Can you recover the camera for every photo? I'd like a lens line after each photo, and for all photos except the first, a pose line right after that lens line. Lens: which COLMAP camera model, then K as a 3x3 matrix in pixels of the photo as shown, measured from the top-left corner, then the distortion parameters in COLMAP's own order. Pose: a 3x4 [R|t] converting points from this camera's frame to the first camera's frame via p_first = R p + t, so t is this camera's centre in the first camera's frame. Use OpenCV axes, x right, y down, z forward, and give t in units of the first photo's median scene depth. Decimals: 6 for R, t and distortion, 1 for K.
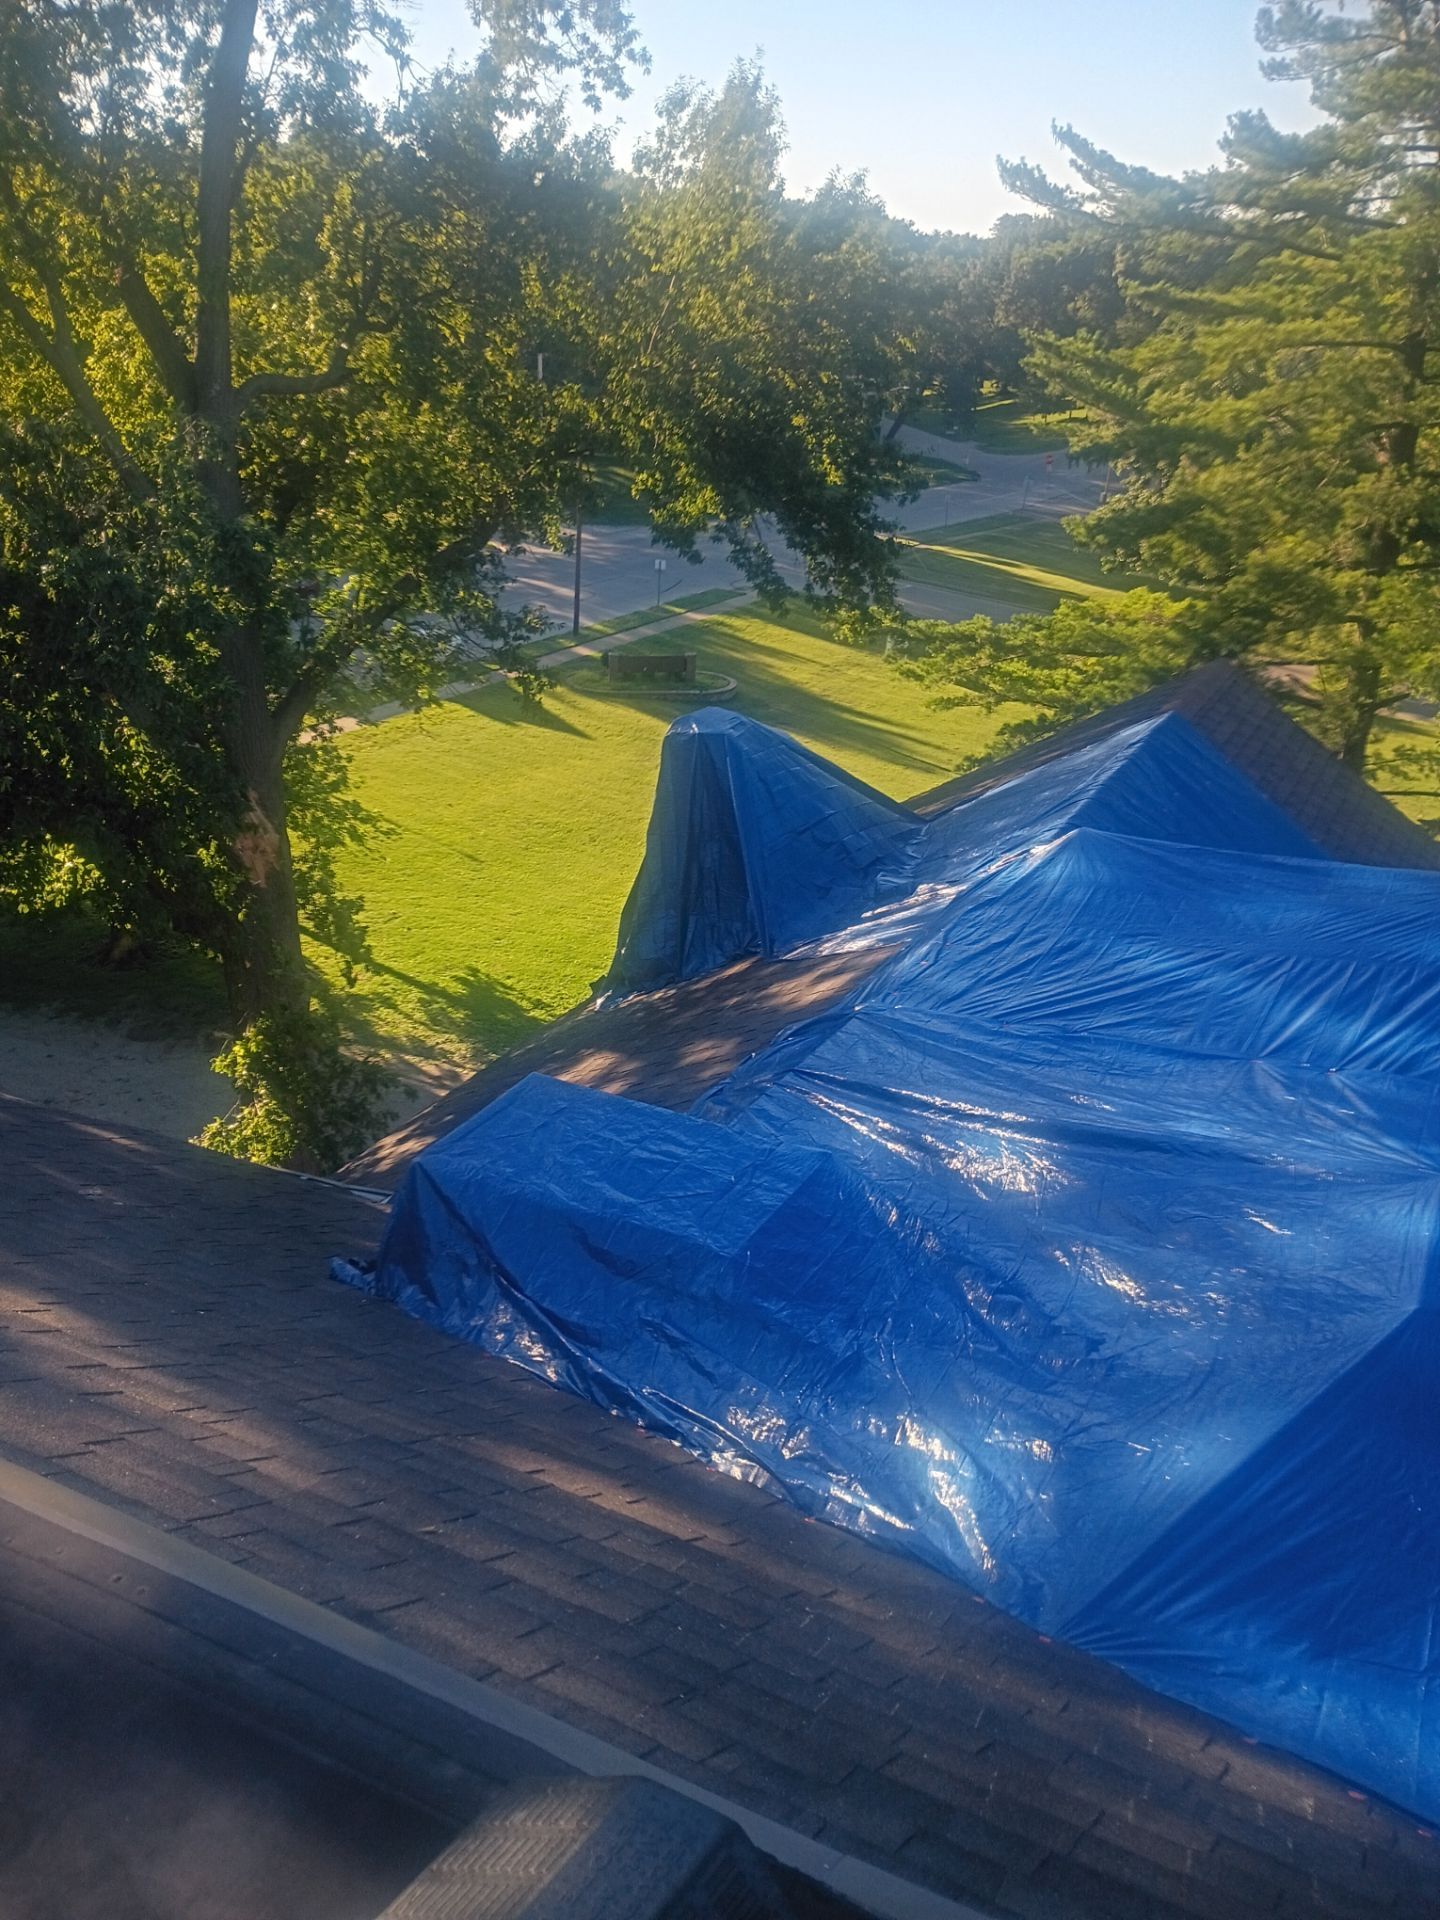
lens RADIAL K [[1560.9, 0, 739.8], [0, 1560.9, 953.0], [0, 0, 1]] dist [0.041113, -0.059836]
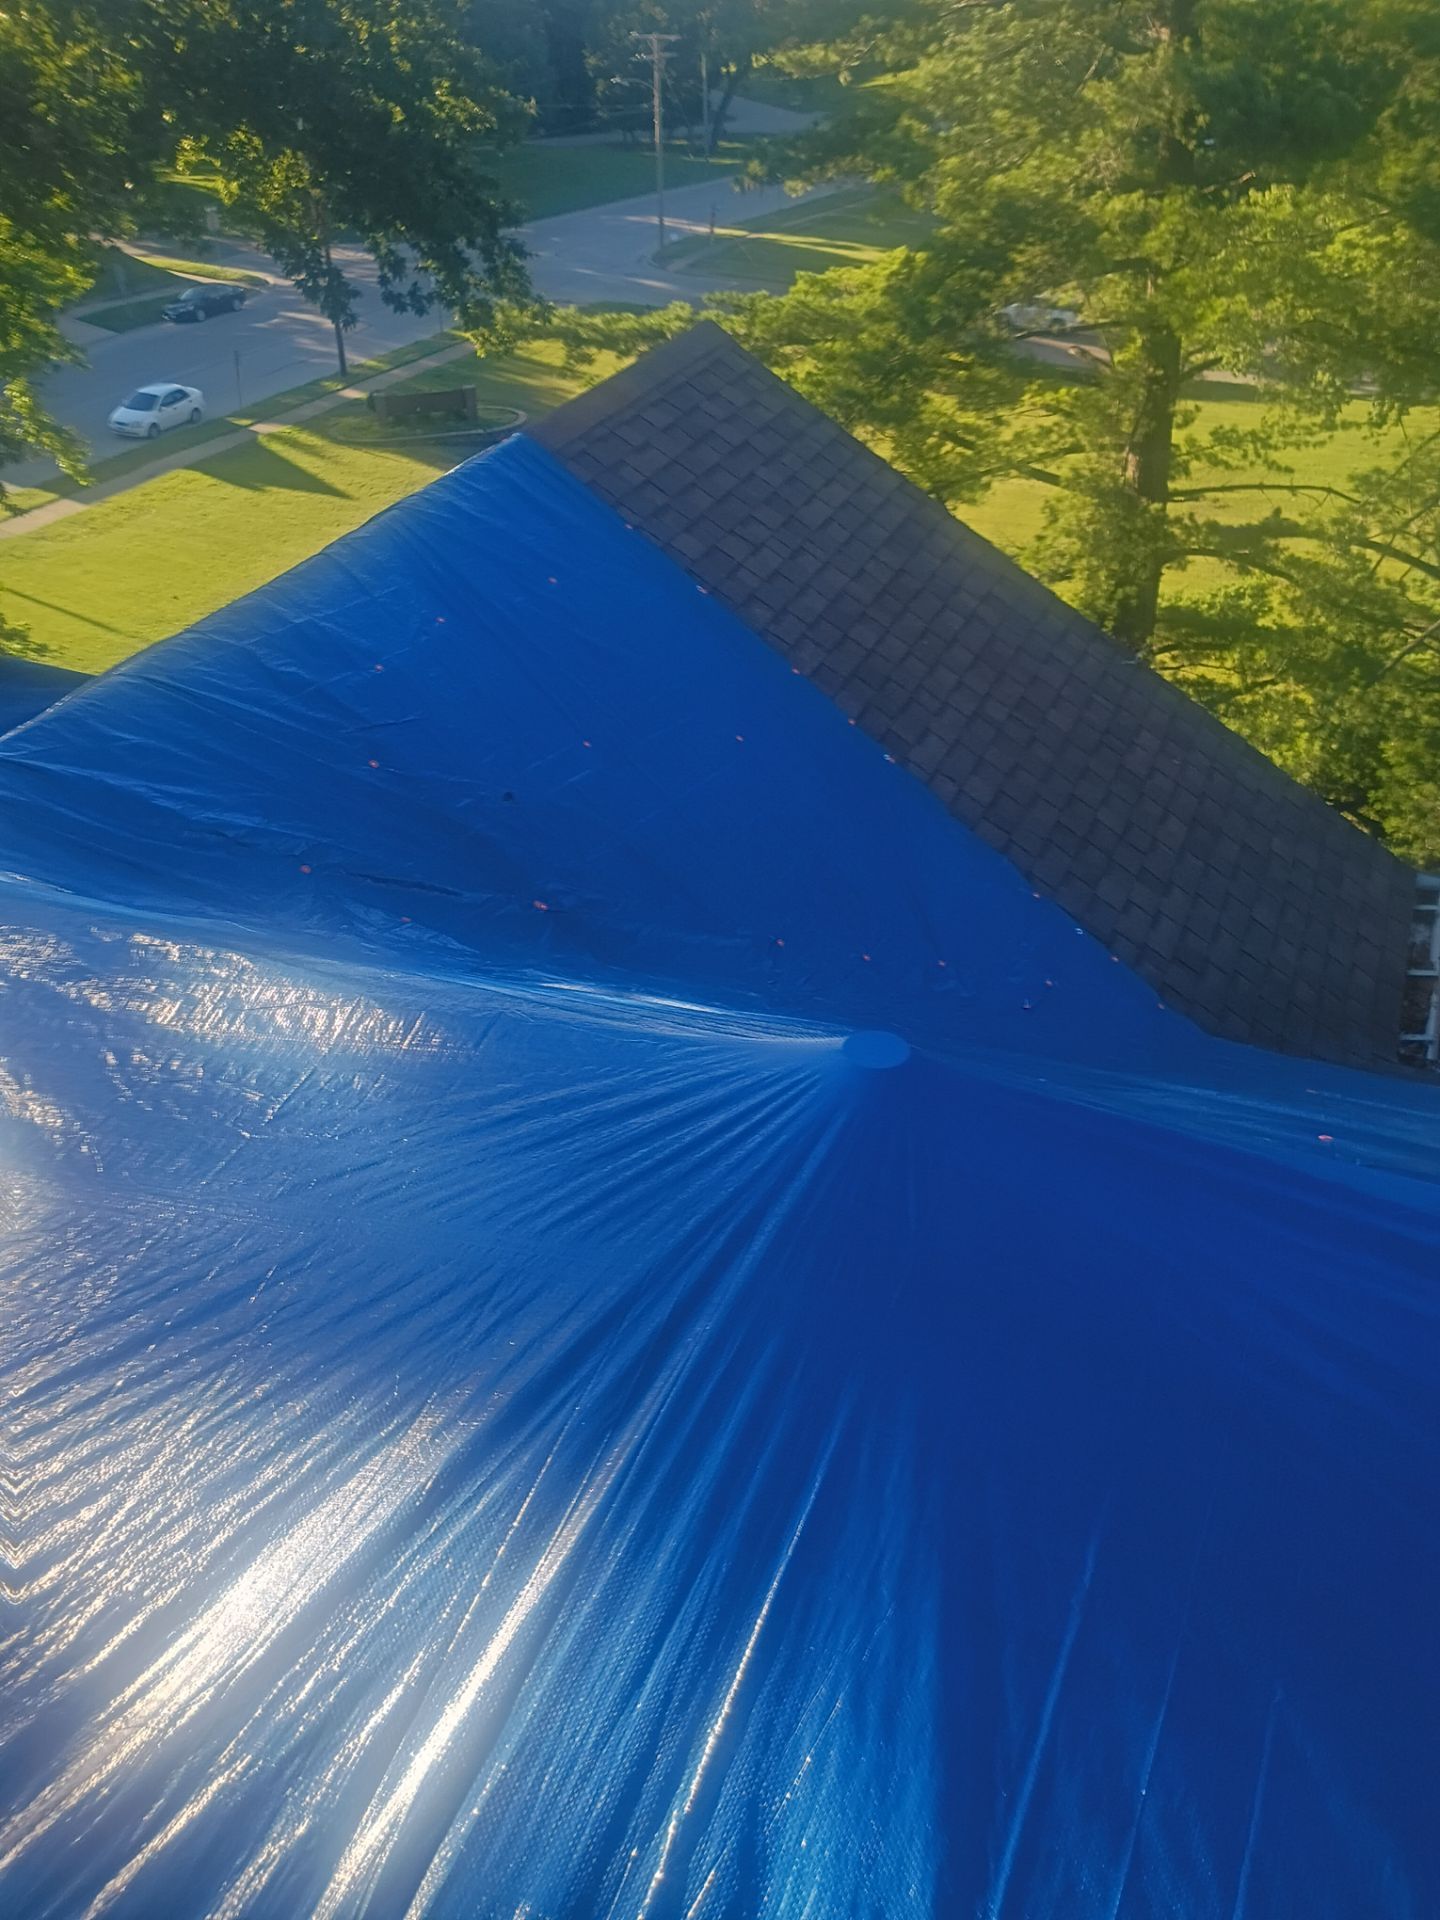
lens RADIAL K [[1560.9, 0, 716.5], [0, 1560.9, 947.8], [0, 0, 1]] dist [0.041113, -0.059836]
pose [[0.994954, -0.099049, 0.015981, 0.175136], [0.095203, 0.982326, 0.161156, -0.035176], [-0.031661, -0.158822, 0.986800, 0.250963]]
